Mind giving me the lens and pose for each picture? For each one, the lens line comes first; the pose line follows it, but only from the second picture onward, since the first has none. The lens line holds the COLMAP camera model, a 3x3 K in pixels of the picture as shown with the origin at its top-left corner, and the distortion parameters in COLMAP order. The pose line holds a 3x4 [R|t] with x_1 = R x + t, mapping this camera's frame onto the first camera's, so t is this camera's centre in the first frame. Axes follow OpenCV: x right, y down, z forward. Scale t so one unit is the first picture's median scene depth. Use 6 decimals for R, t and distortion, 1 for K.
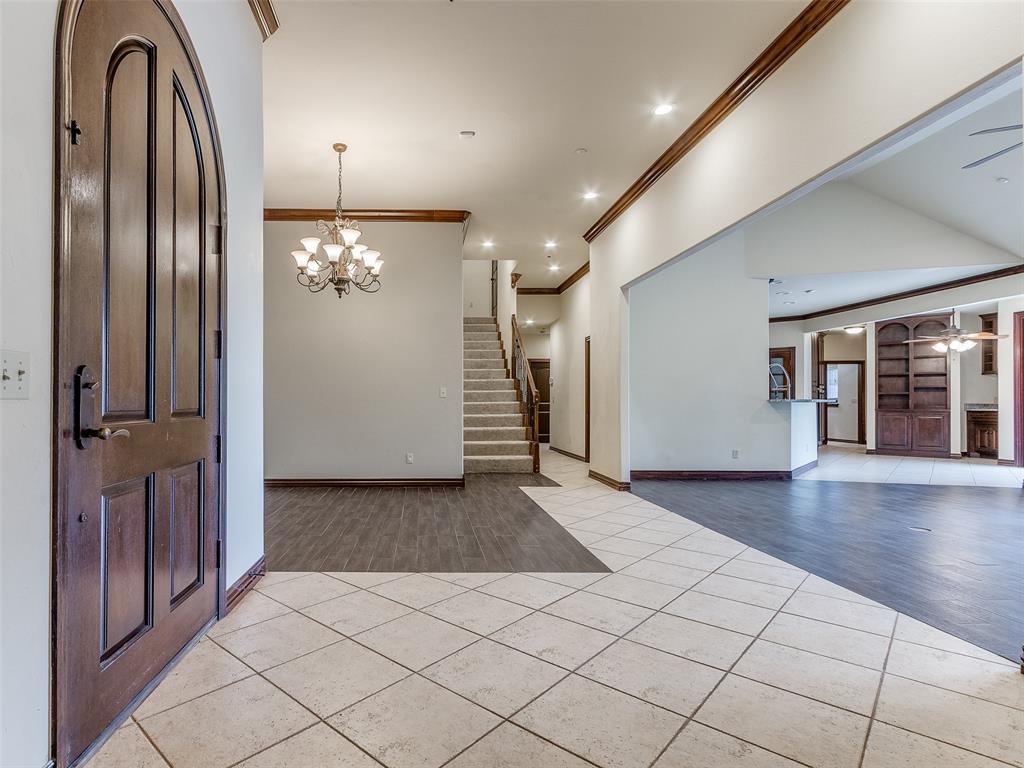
lens RADIAL K [[436.4, 0, 508.1], [0, 436.4, 393.3], [0, 0, 1]] dist [0.000550, -0.000346]
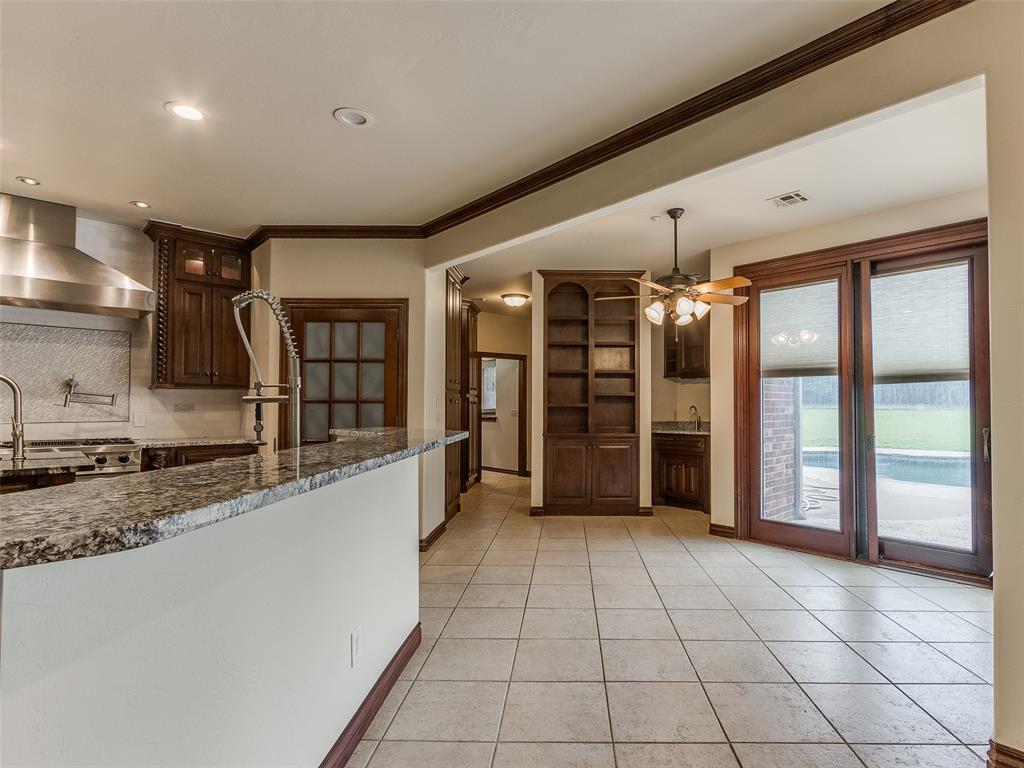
lens RADIAL K [[436.4, 0, 508.1], [0, 436.4, 393.3], [0, 0, 1]] dist [0.000550, -0.000346]
pose [[0.792696, 0.014005, 0.609456, 0.473334], [-0.010596, 0.999902, -0.009196, -0.009862], [-0.609524, 0.000832, 0.792767, 0.595948]]
